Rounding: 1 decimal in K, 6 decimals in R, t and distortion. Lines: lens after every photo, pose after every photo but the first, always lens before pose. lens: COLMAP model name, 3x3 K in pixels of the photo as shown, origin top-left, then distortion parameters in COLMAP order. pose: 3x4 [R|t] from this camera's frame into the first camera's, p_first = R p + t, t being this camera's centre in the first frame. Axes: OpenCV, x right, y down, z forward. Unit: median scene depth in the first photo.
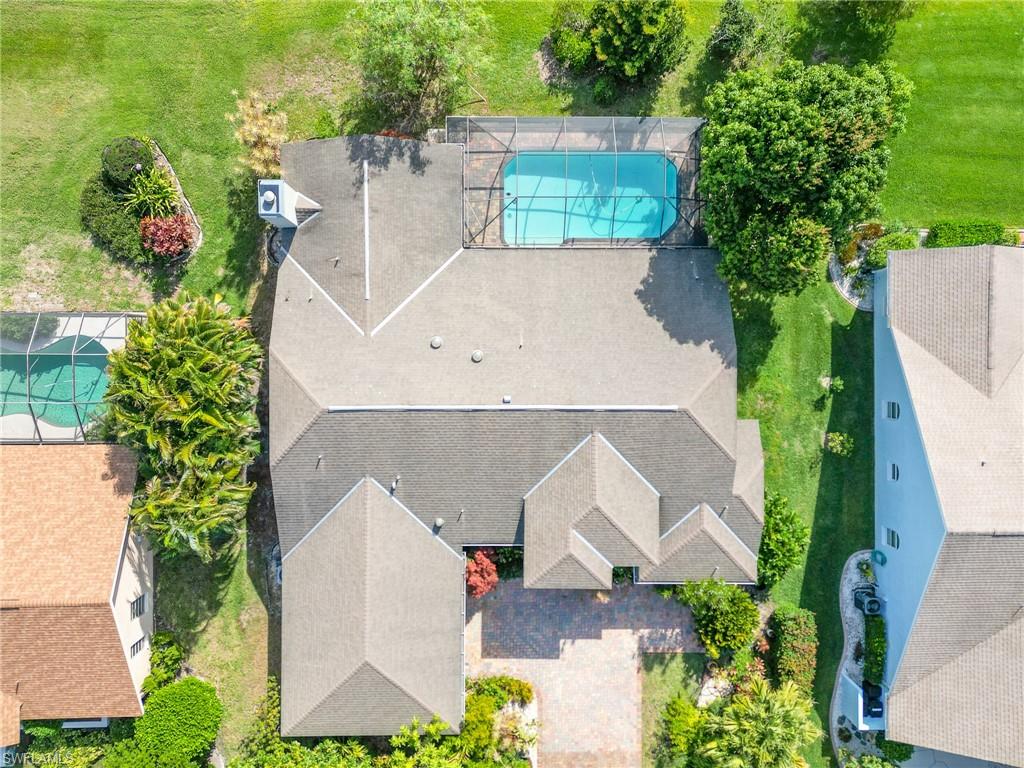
lens RADIAL K [[722.8, 0, 511.5], [0, 722.8, 376.4], [0, 0, 1]] dist [0.028554, -0.005053]
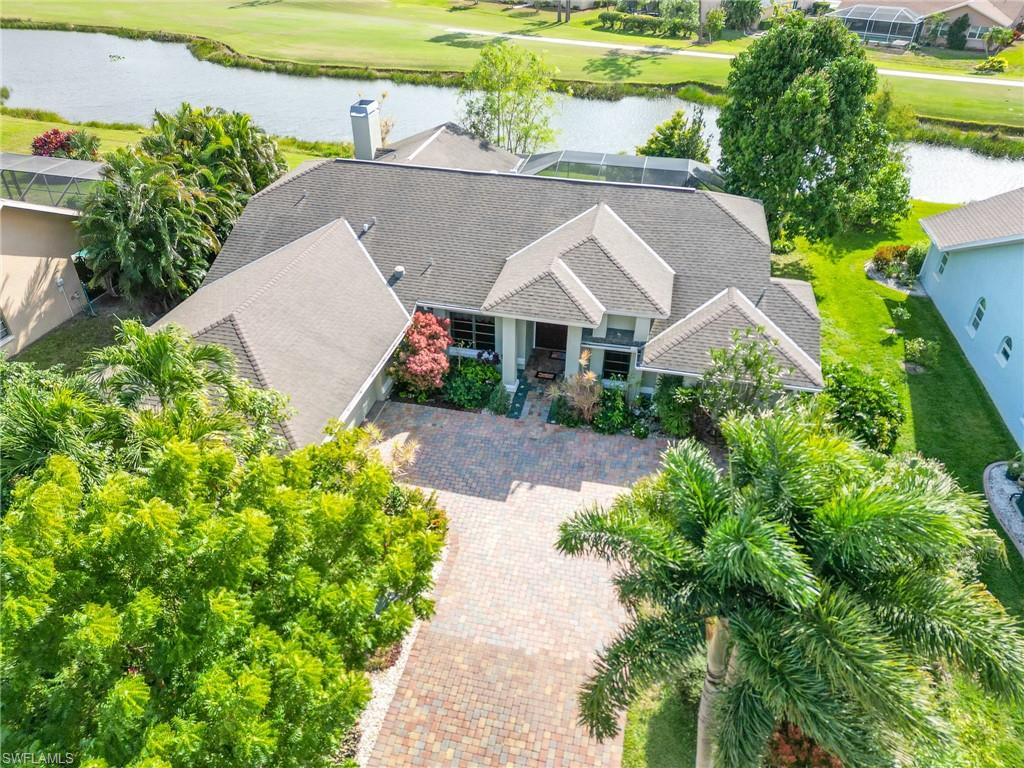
lens RADIAL K [[722.8, 0, 511.5], [0, 722.8, 376.4], [0, 0, 1]] dist [0.028554, -0.005053]
pose [[0.976874, 0.118787, -0.177782, 0.174910], [-0.213815, 0.542572, -0.812341, 0.862838], [-0.000036, 0.831568, 0.555423, 0.619211]]
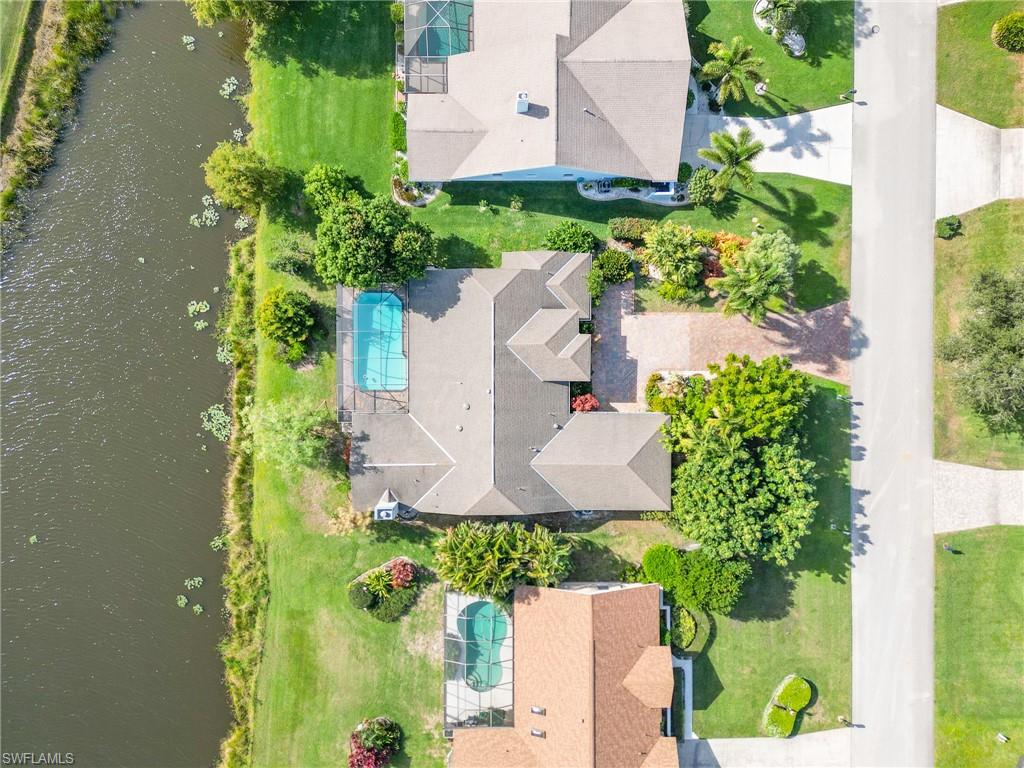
lens RADIAL K [[708.7, 0, 511.5], [0, 708.7, 368.2], [0, 0, 1]] dist [0.105457, -0.113605]
pose [[-0.000740, -0.999595, -0.028457, 0.098558], [0.999949, -0.000452, -0.010124, 0.101794], [0.010107, -0.028463, 0.999544, -0.797310]]
